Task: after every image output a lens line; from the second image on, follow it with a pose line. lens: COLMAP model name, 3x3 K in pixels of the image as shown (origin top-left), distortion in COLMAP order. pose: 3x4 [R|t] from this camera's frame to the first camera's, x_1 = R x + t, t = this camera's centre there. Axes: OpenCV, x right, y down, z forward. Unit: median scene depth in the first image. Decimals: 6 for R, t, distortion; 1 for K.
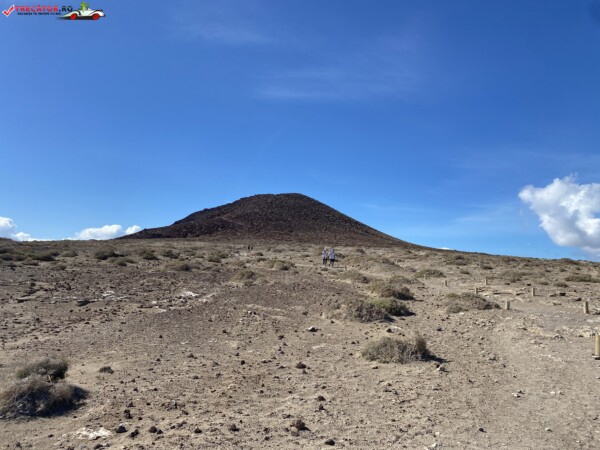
lens RADIAL K [[459.1, 0, 300.9], [0, 459.1, 222.4], [0, 0, 1]] dist [0.109061, -0.034465]
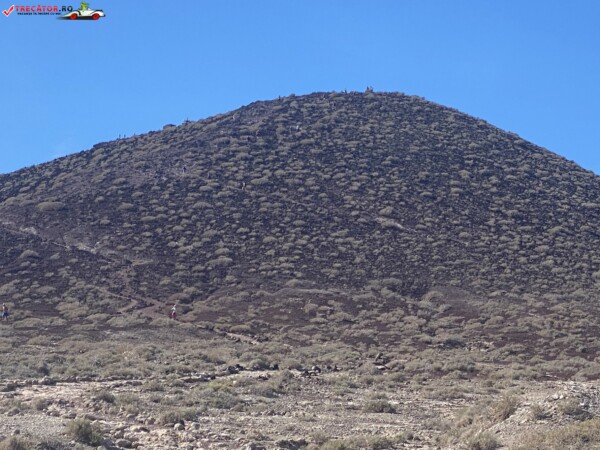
lens RADIAL K [[2013.9, 0, 303.0], [0, 2013.9, 221.9], [0, 0, 1]] dist [0.109374, 0.000000]
pose [[0.999469, -0.012957, -0.029882, -0.030482], [0.012116, 0.999530, -0.028160, 0.012482], [0.030233, 0.027783, 0.999157, 0.259450]]
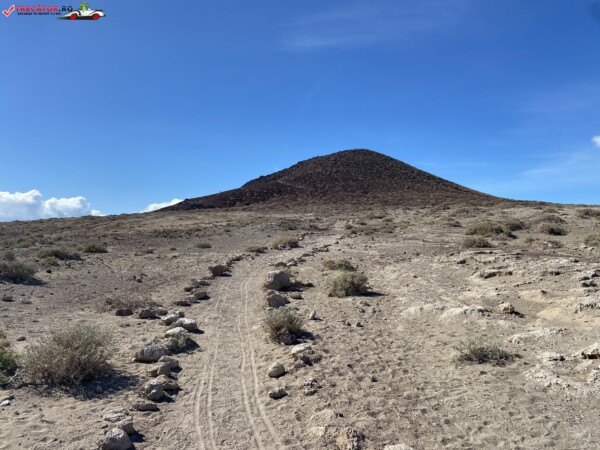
lens RADIAL K [[459.1, 0, 299.4], [0, 459.1, 219.2], [0, 0, 1]] dist [0.109061, -0.034465]
pose [[0.990161, -0.047955, -0.131463, -0.026008], [0.056444, 0.996502, 0.061628, 0.008168], [0.128048, -0.068442, 0.989404, 0.172213]]
